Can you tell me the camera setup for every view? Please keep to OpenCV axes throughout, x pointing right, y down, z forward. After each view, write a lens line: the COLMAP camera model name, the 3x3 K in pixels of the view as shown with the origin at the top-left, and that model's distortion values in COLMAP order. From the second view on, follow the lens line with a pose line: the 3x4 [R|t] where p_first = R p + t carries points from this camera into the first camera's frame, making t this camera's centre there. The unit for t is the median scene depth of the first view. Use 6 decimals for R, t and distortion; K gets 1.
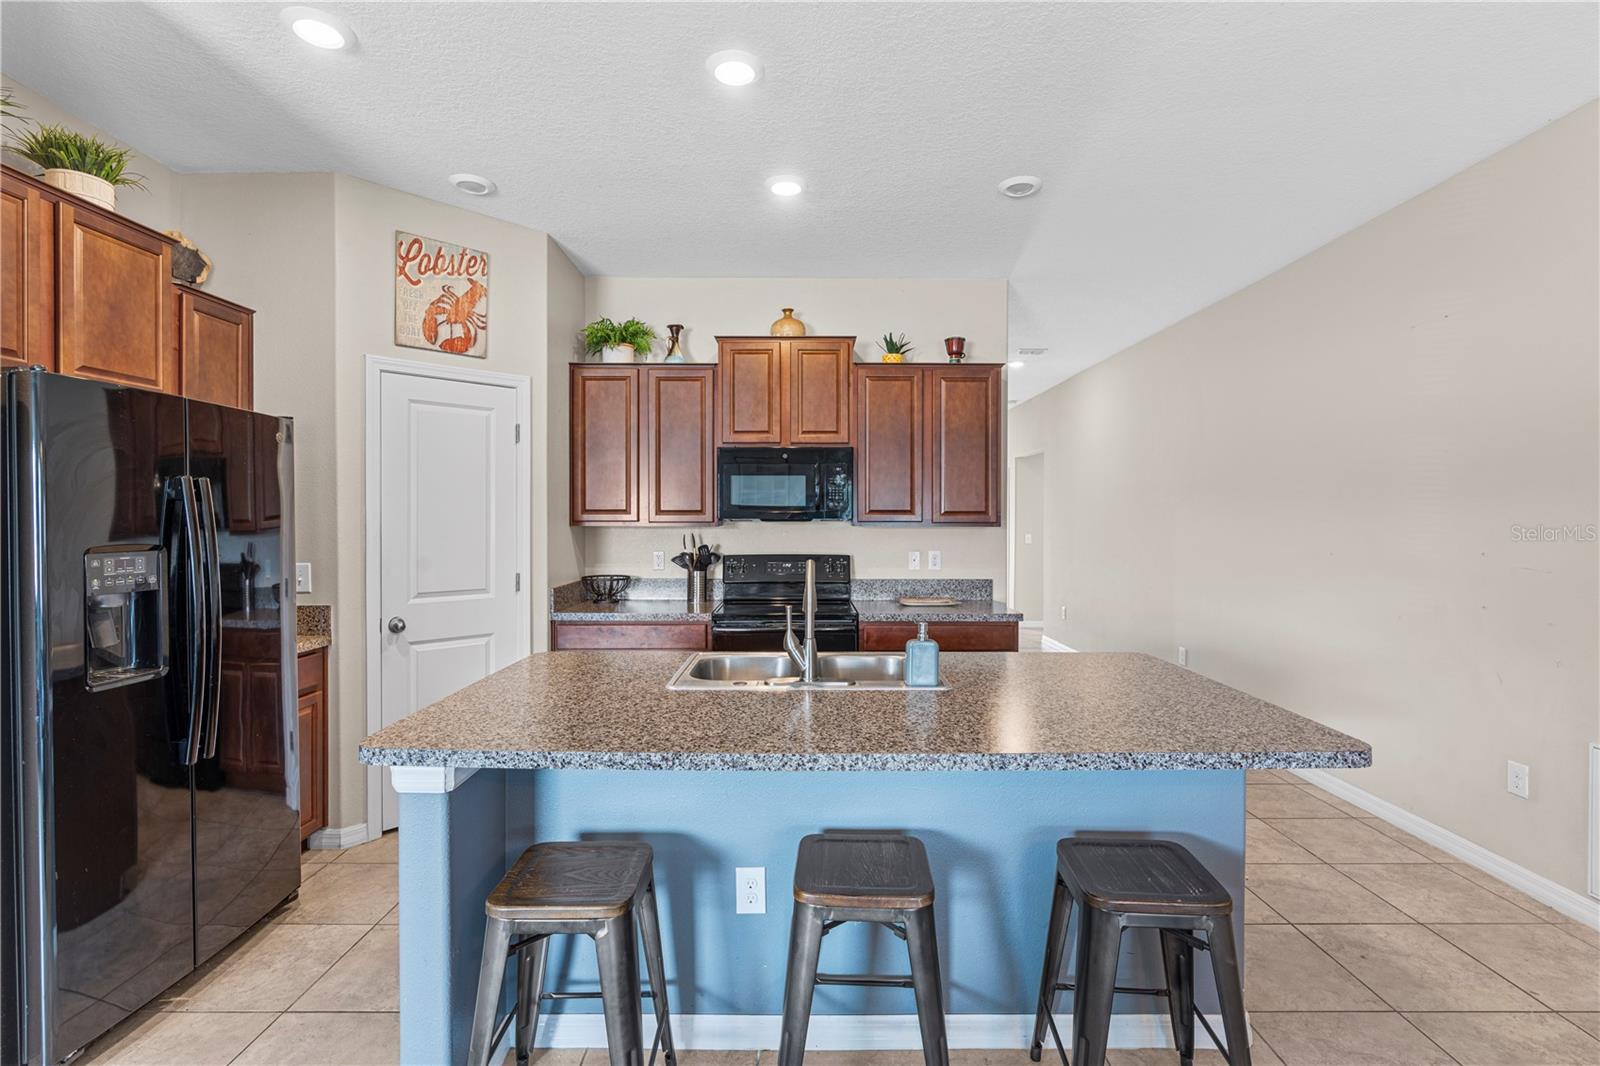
lens RADIAL K [[749.6, 0, 822.4], [0, 749.6, 521.9], [0, 0, 1]] dist [-0.001989, 0.000028]
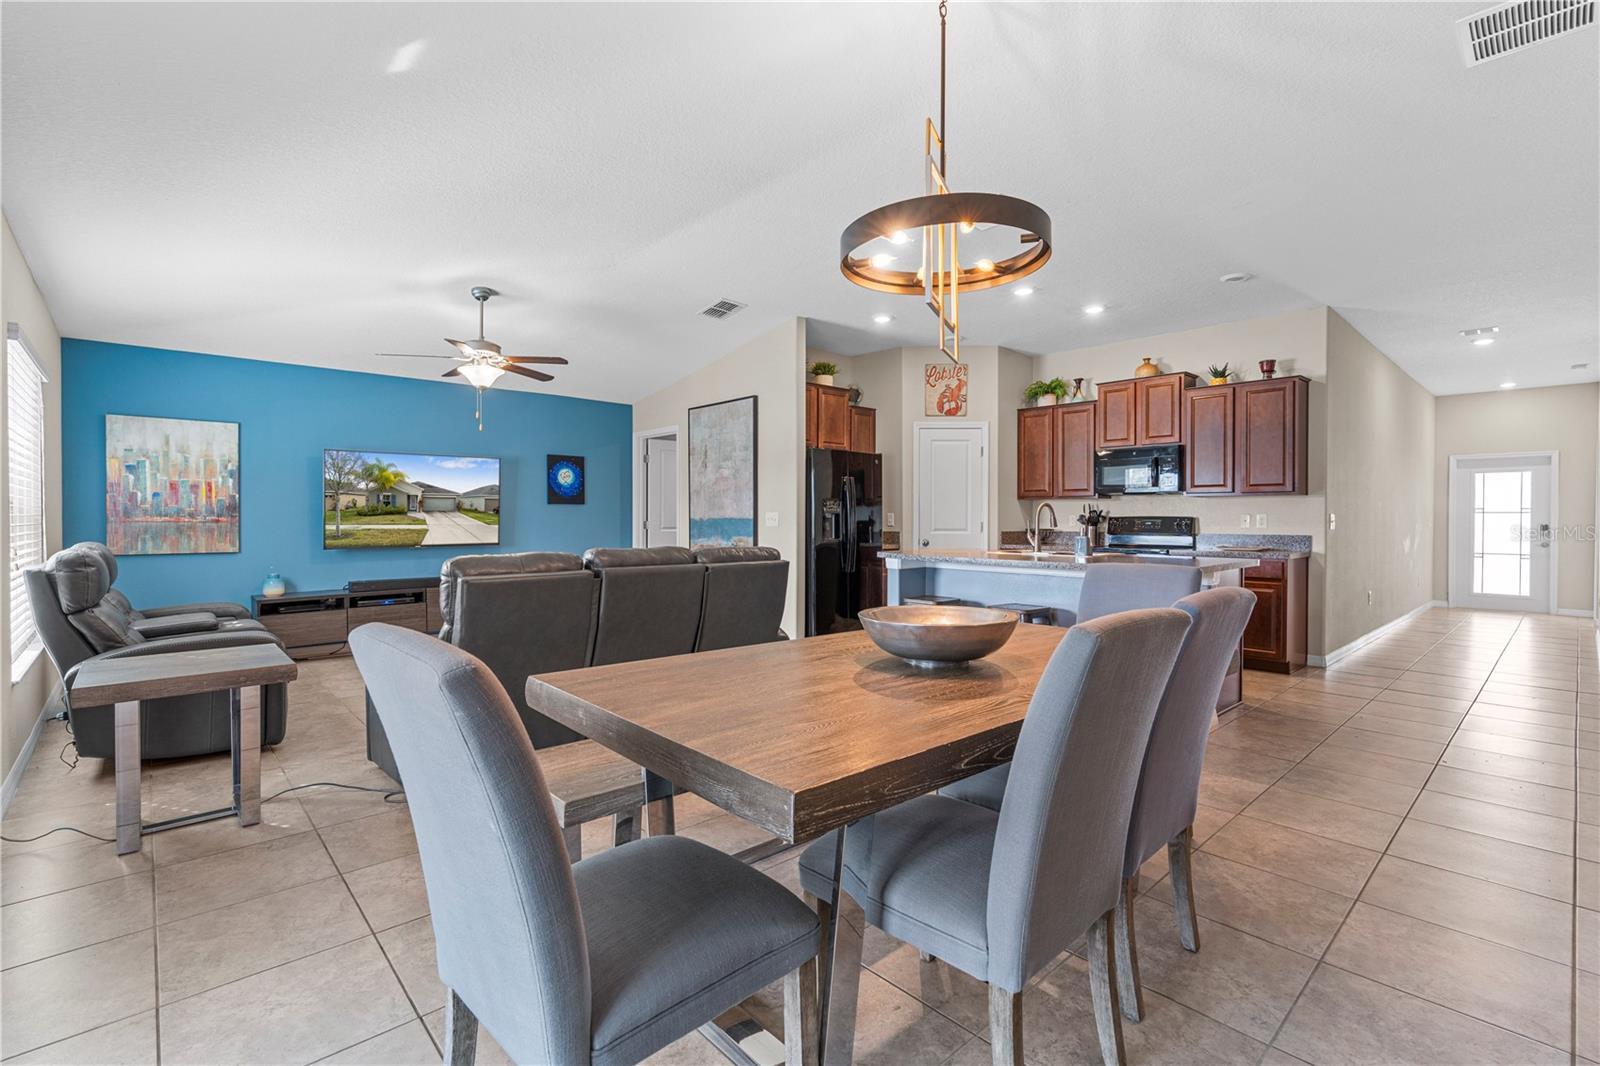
lens RADIAL K [[740.9, 0, 789.1], [0, 740.9, 522.9], [0, 0, 1]] dist [-0.002061, 0.000885]
pose [[0.665794, 0.006049, -0.746111, 0.693972], [-0.006103, 0.999978, 0.002661, 0.067020], [0.746111, 0.002782, 0.665816, -0.660985]]
